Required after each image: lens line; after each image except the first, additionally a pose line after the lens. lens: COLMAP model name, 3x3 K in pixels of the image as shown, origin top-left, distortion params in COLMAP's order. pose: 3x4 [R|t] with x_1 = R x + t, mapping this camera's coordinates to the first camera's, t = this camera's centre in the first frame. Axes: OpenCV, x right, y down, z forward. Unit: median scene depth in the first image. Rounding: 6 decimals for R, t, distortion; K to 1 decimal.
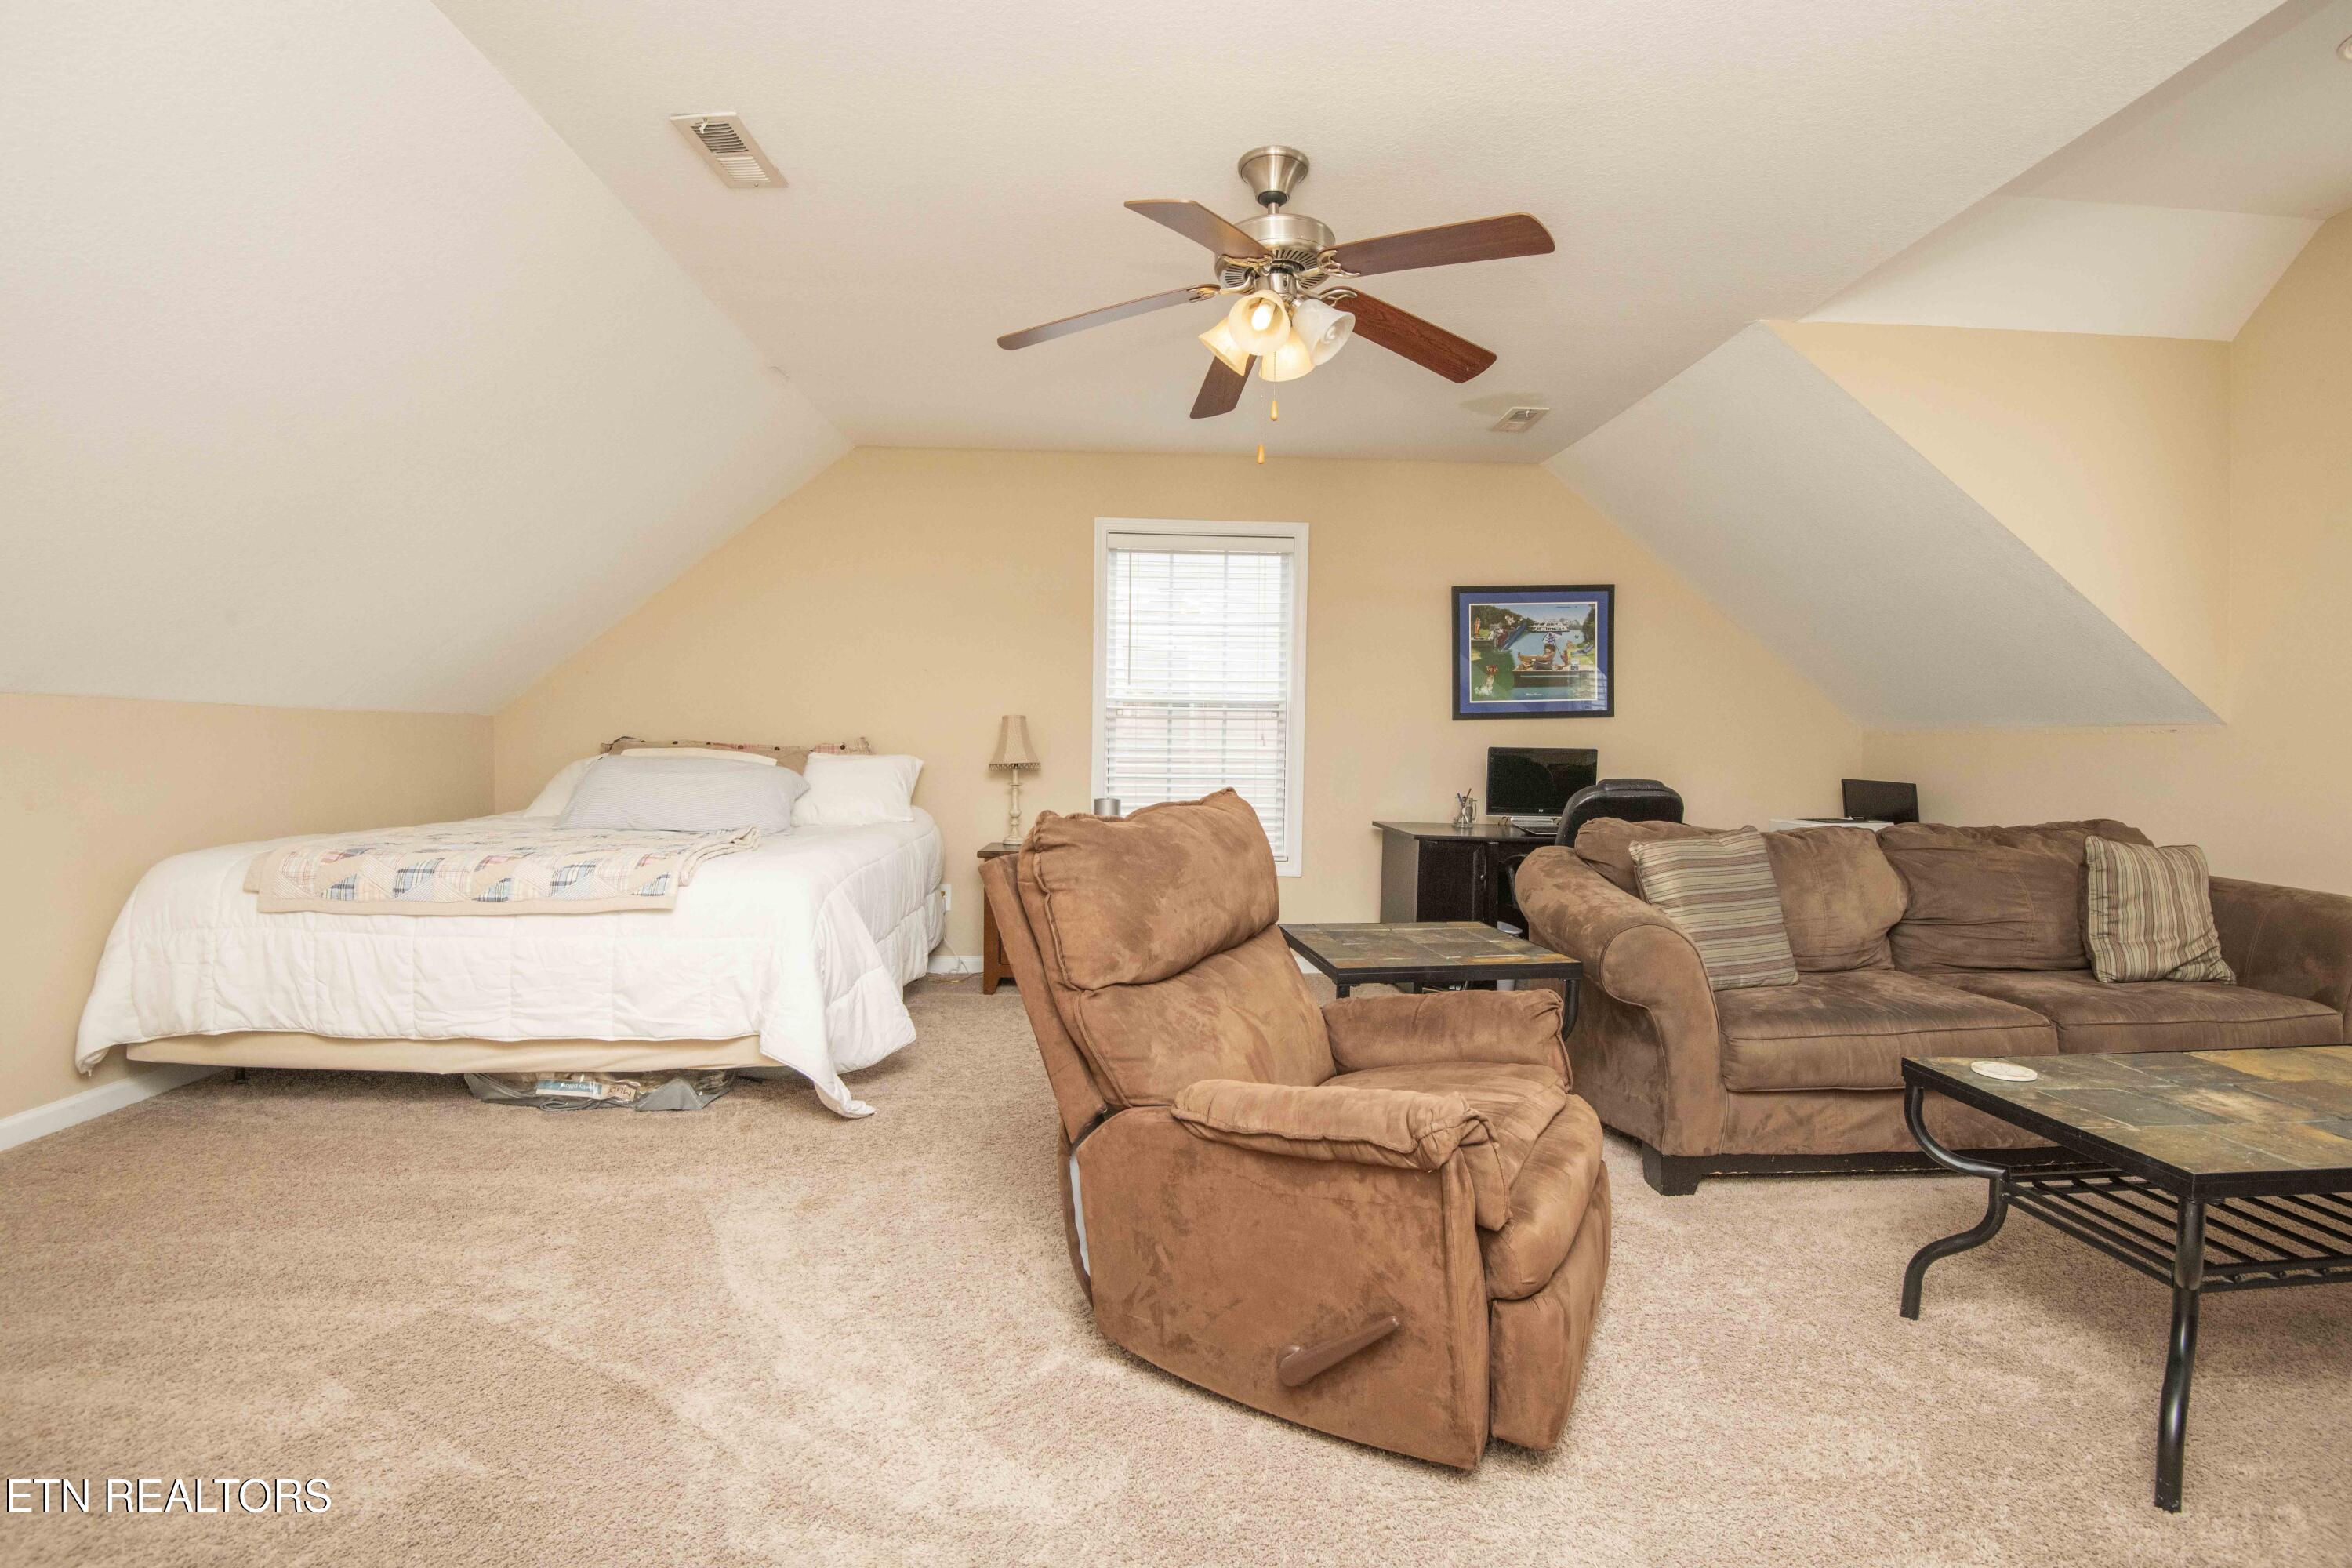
lens RADIAL K [[1088.7, 0, 1188.8], [0, 1088.7, 777.7], [0, 0, 1]] dist [-0.013552, -0.018834]
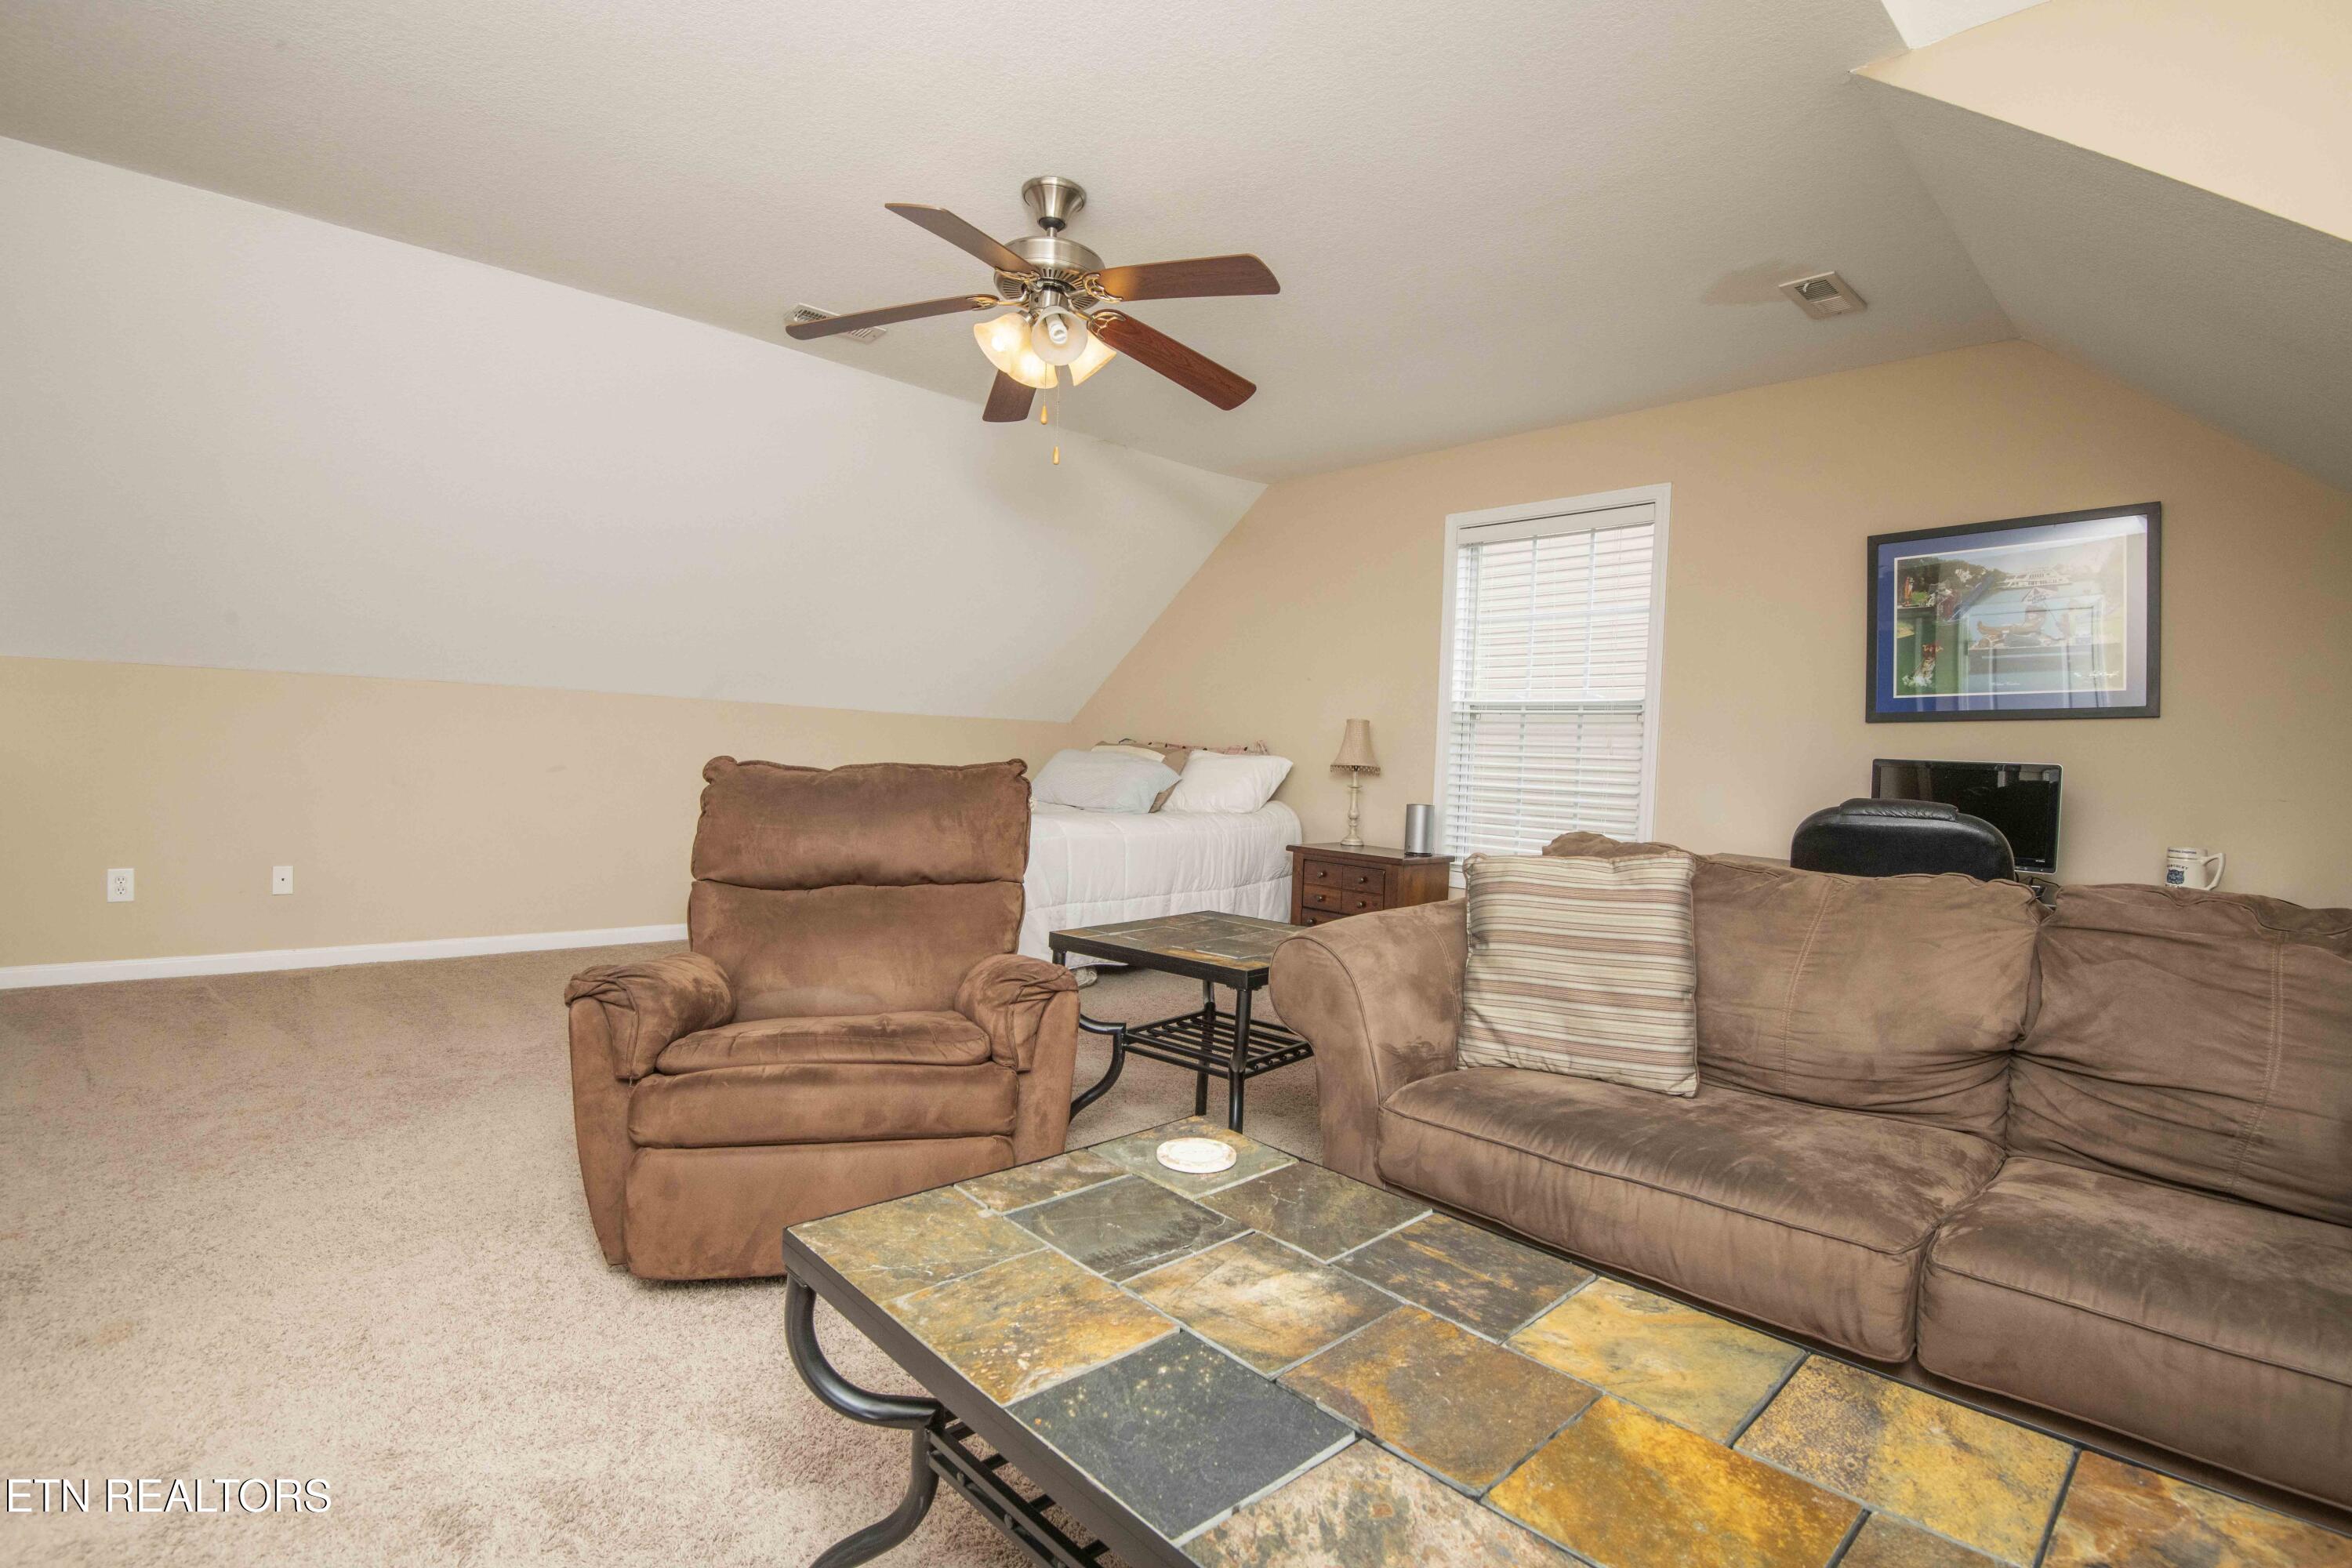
lens RADIAL K [[1085.1, 0, 1183.3], [0, 1085.1, 780.8], [0, 0, 1]] dist [-0.006607, -0.022667]
pose [[0.652819, 0.035081, -0.756701, 0.490163], [-0.055153, 0.998477, -0.001292, 0.011370], [0.755503, 0.042578, 0.653760, 0.197513]]
